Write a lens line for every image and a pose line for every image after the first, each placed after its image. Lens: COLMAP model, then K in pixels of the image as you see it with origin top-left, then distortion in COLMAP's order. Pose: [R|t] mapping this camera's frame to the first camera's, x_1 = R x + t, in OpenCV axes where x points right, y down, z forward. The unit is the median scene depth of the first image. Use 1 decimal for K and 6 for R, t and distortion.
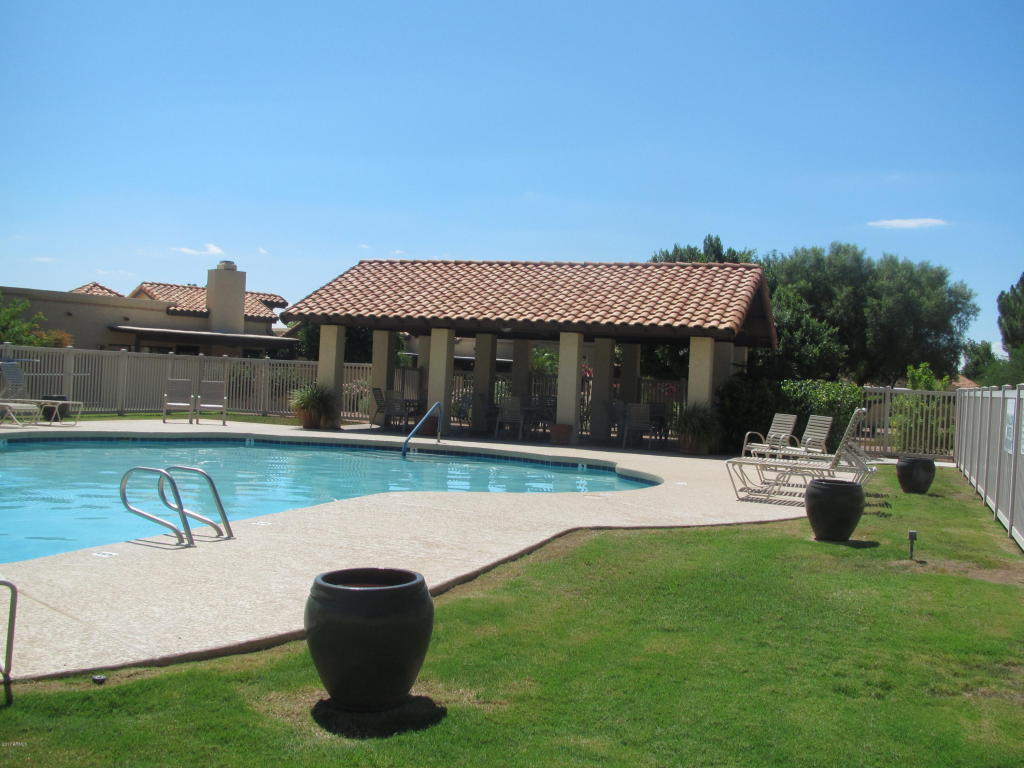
lens RADIAL K [[1064.5, 0, 512.0], [0, 1064.5, 384.0], [0, 0, 1]] dist [0.021467, 0.023305]
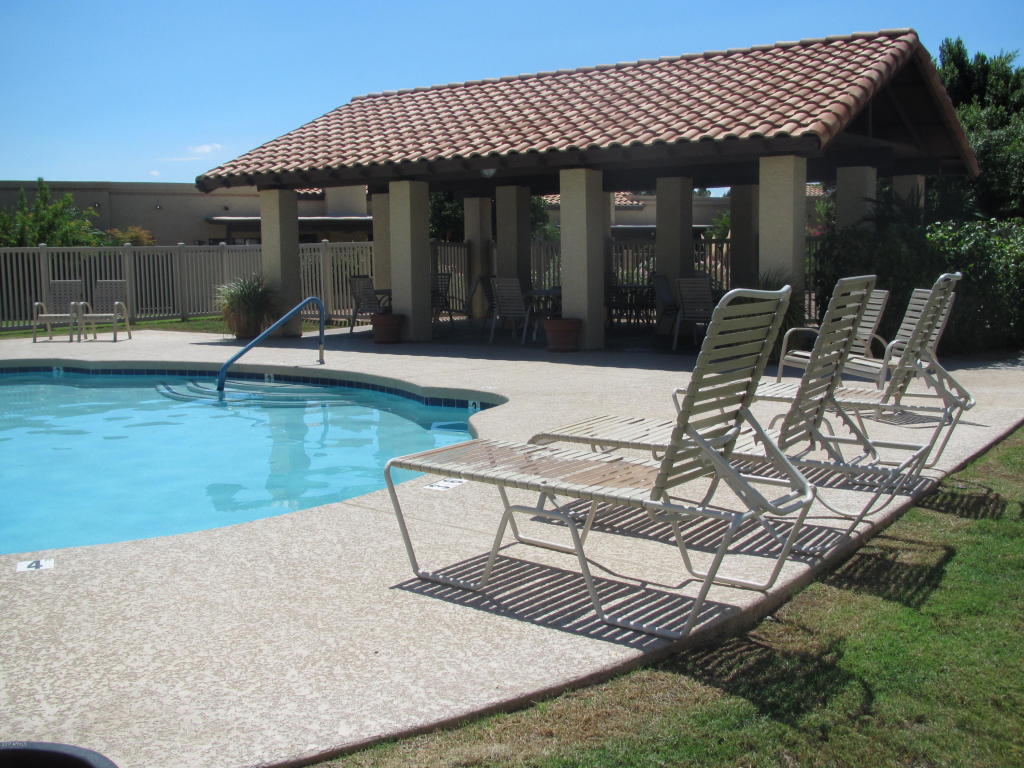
lens RADIAL K [[1064.5, 0, 512.0], [0, 1064.5, 384.0], [0, 0, 1]] dist [0.021467, 0.023305]
pose [[0.966833, -0.030894, -0.253533, 0.082343], [0.060155, 0.992276, 0.108486, 0.001651], [0.248224, -0.120139, 0.961224, 0.191779]]
